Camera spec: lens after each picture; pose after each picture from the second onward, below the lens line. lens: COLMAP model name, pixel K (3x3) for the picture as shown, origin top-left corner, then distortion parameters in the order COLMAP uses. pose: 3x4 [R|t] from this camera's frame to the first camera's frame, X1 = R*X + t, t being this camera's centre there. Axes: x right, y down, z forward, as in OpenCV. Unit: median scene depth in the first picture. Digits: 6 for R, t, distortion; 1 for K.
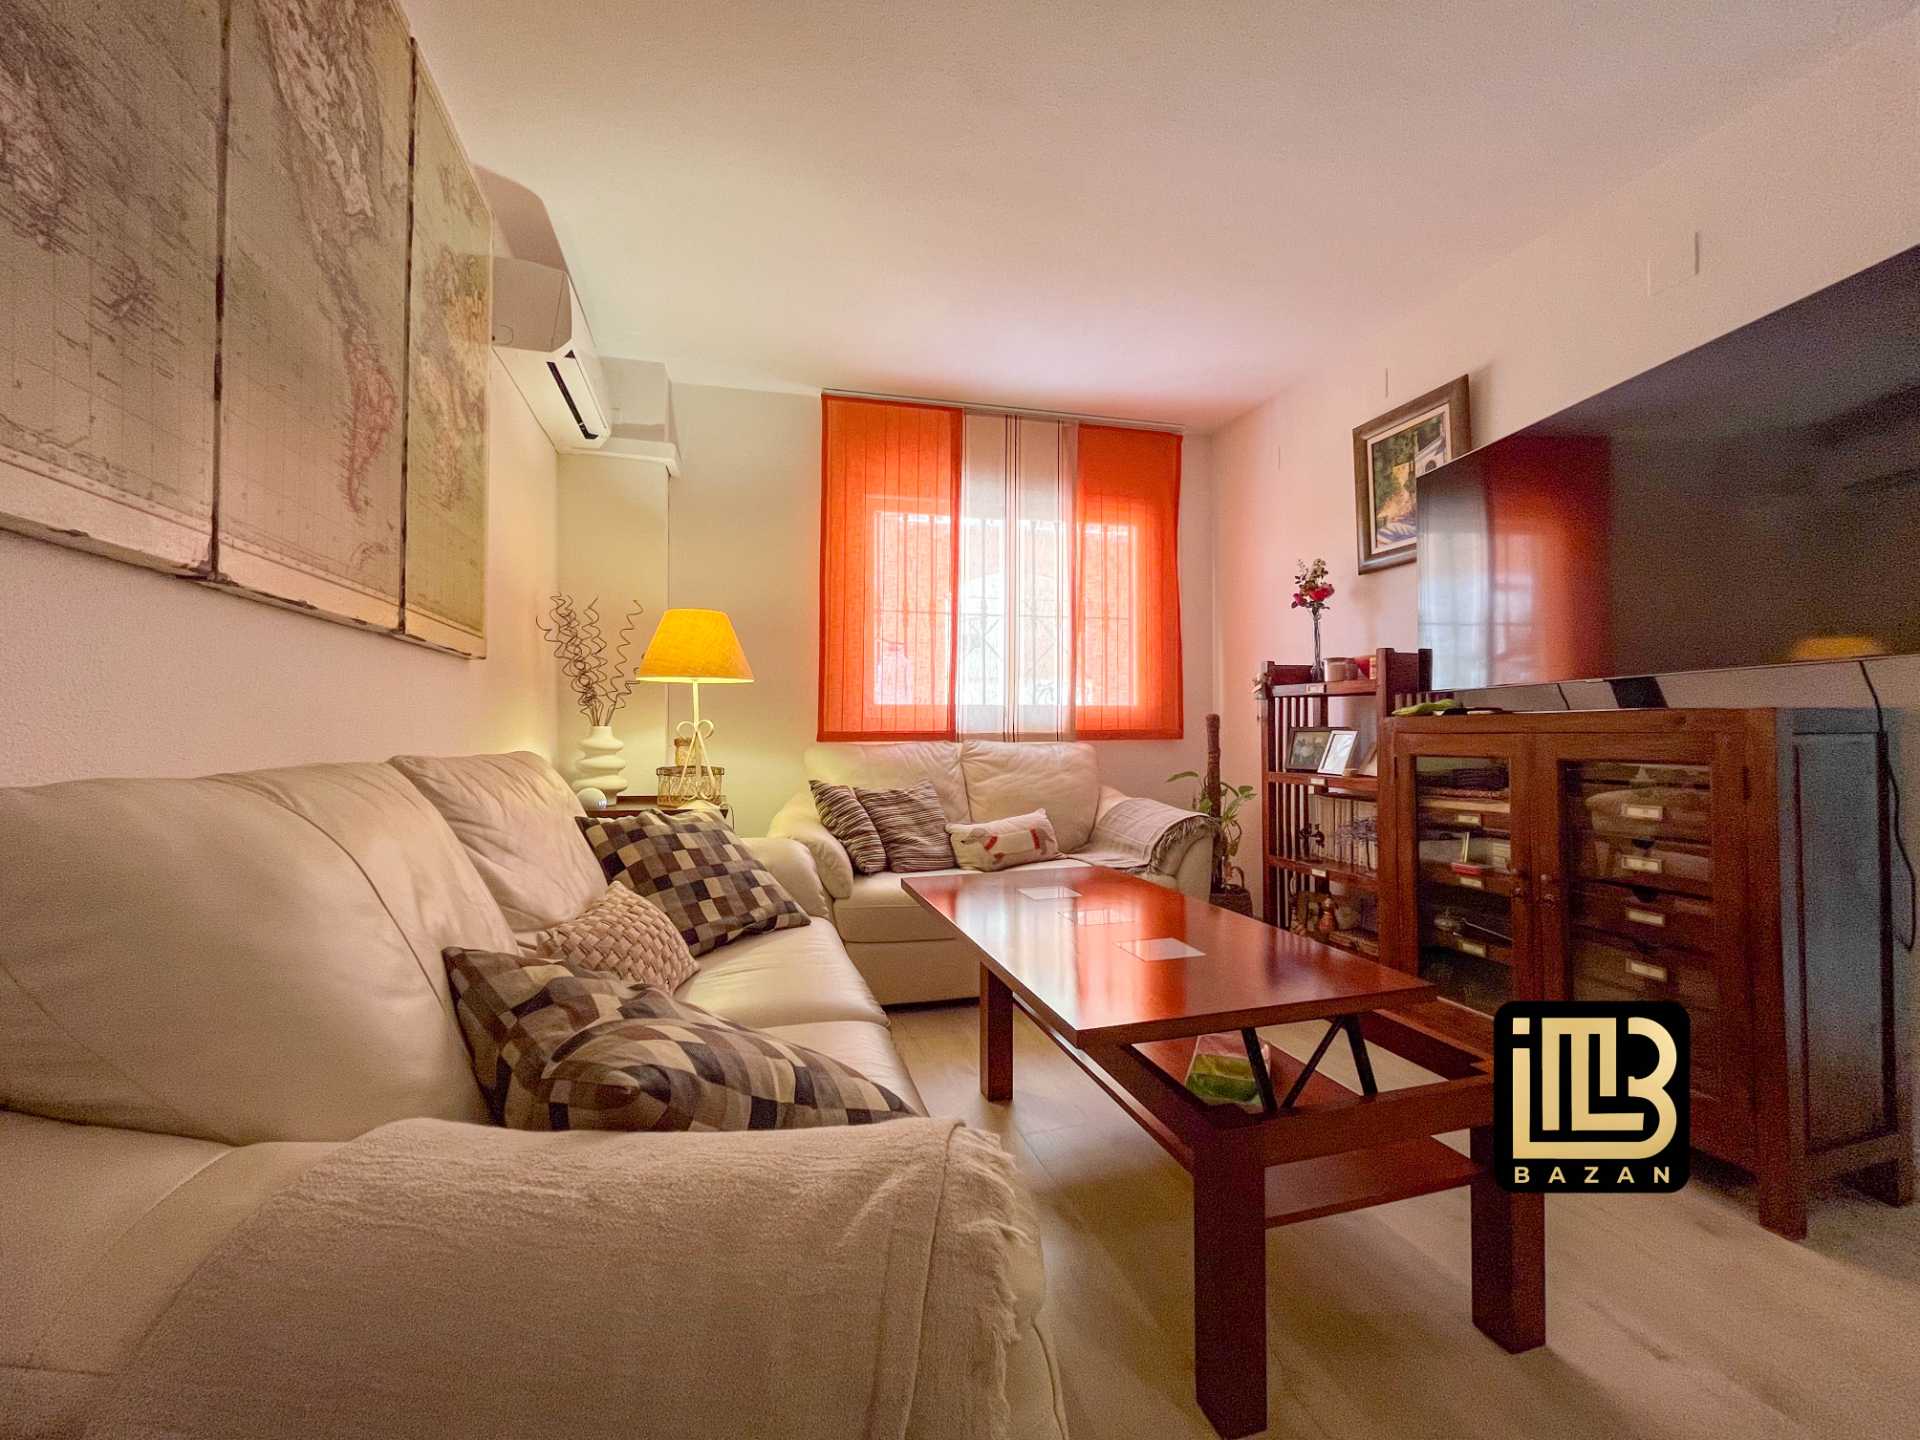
lens RADIAL K [[777.1, 0, 959.7], [0, 777.1, 723.6], [0, 0, 1]] dist [-0.002270, -0.000205]
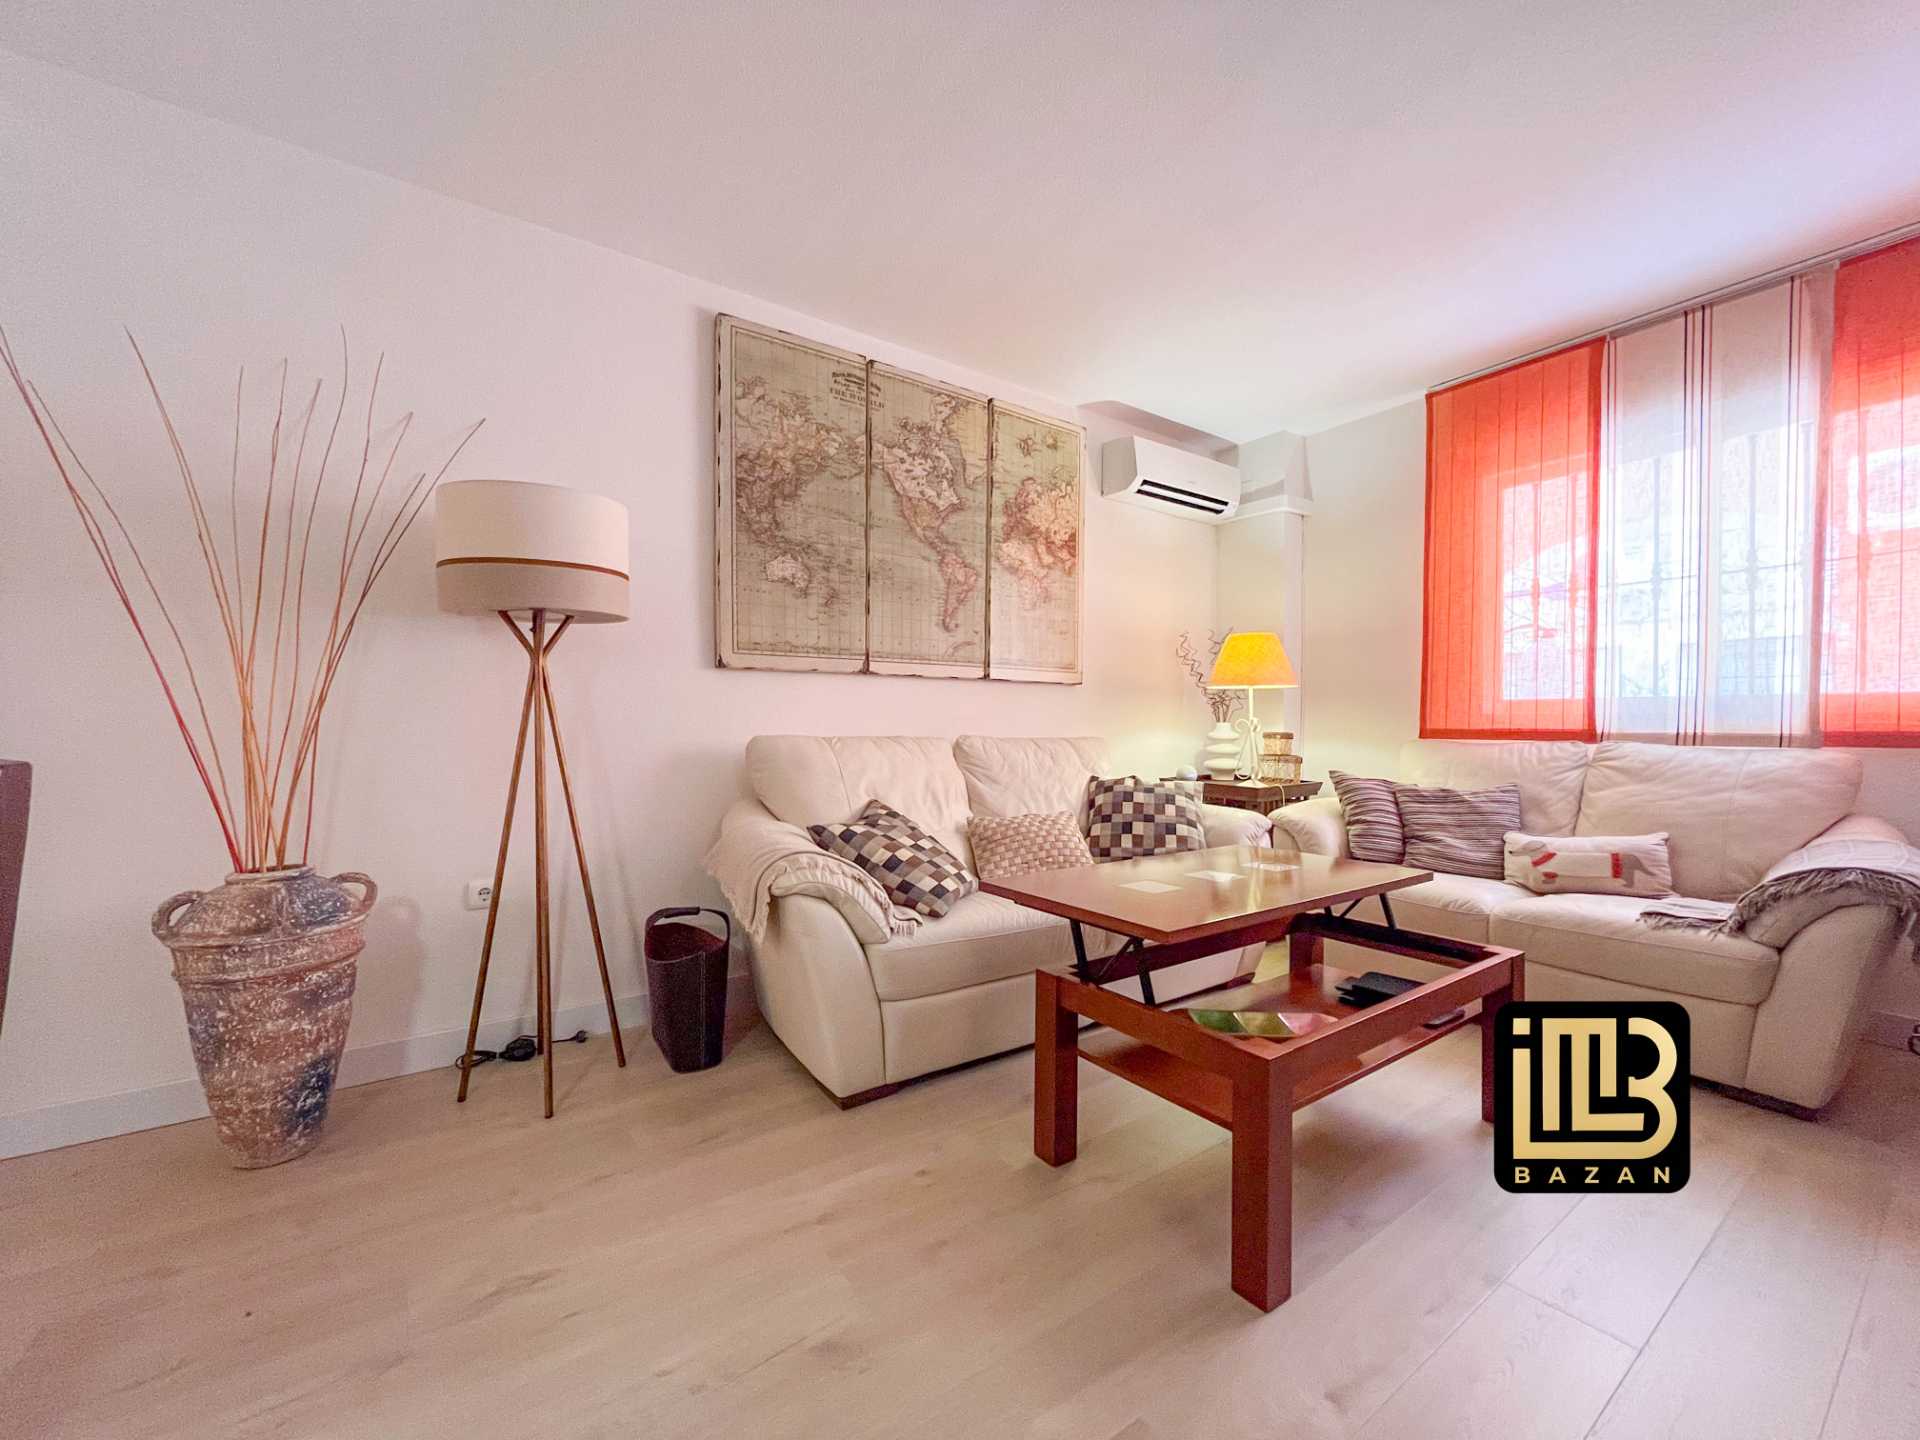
lens RADIAL K [[782.3, 0, 961.2], [0, 782.3, 723.5], [0, 0, 1]] dist [-0.001704, -0.000018]
pose [[0.329411, 0.005465, -0.944171, 0.658352], [0.000339, 0.999983, 0.005906, -0.002679], [0.944187, -0.002266, 0.329403, 0.105654]]
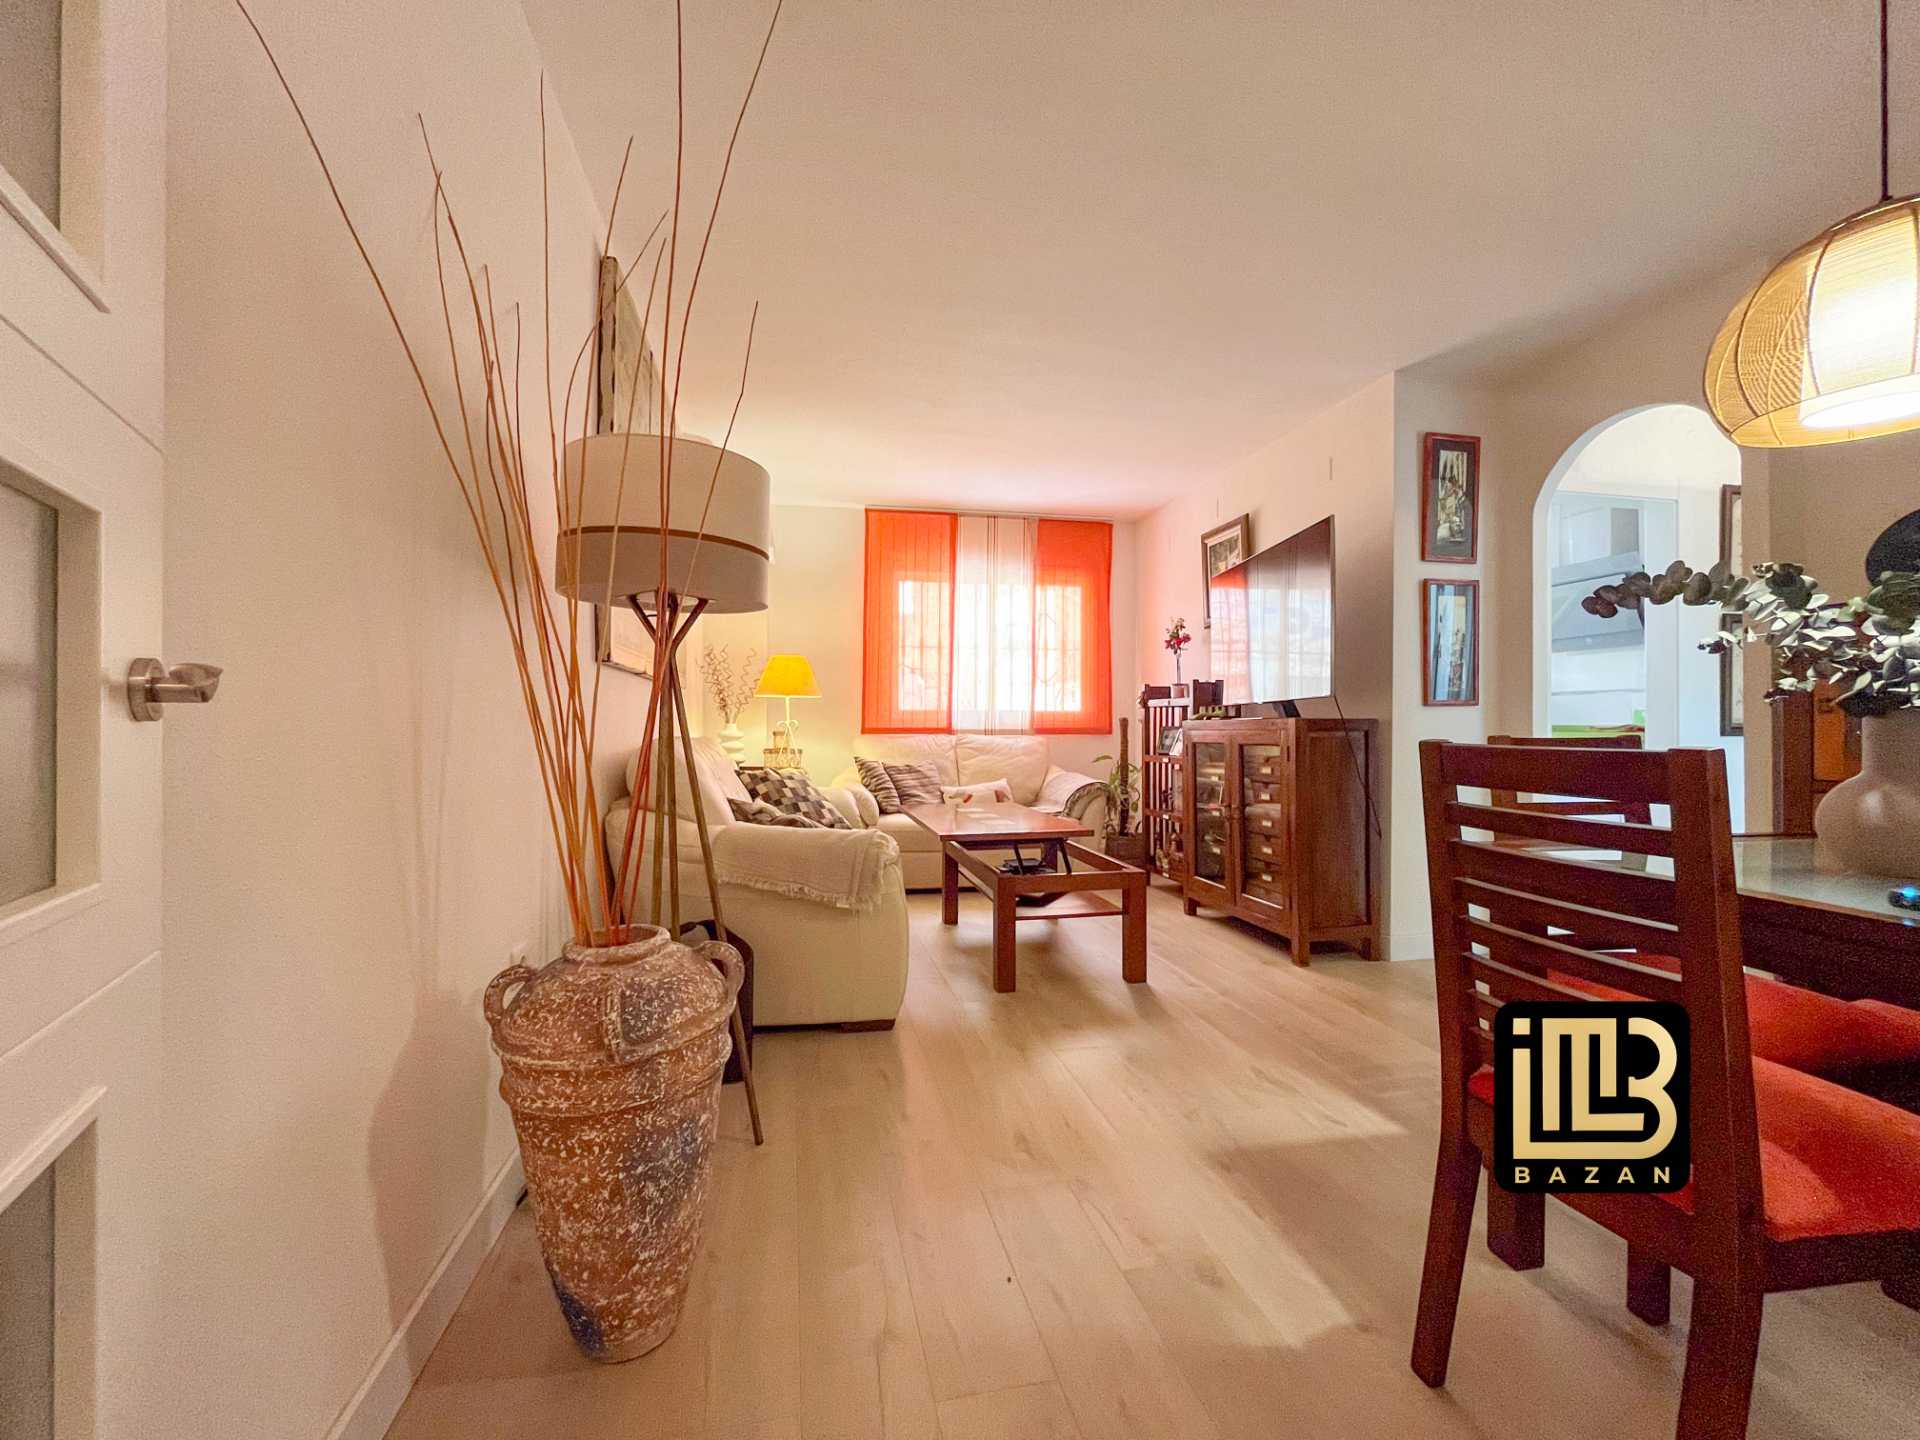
lens RADIAL K [[777.1, 0, 959.7], [0, 777.1, 723.6], [0, 0, 1]] dist [-0.002270, -0.000205]
pose [[0.997247, 0.005207, -0.073965, 0.142256], [-0.004957, 0.999981, 0.003562, -0.004439], [0.073982, -0.003185, 0.997254, -0.591641]]
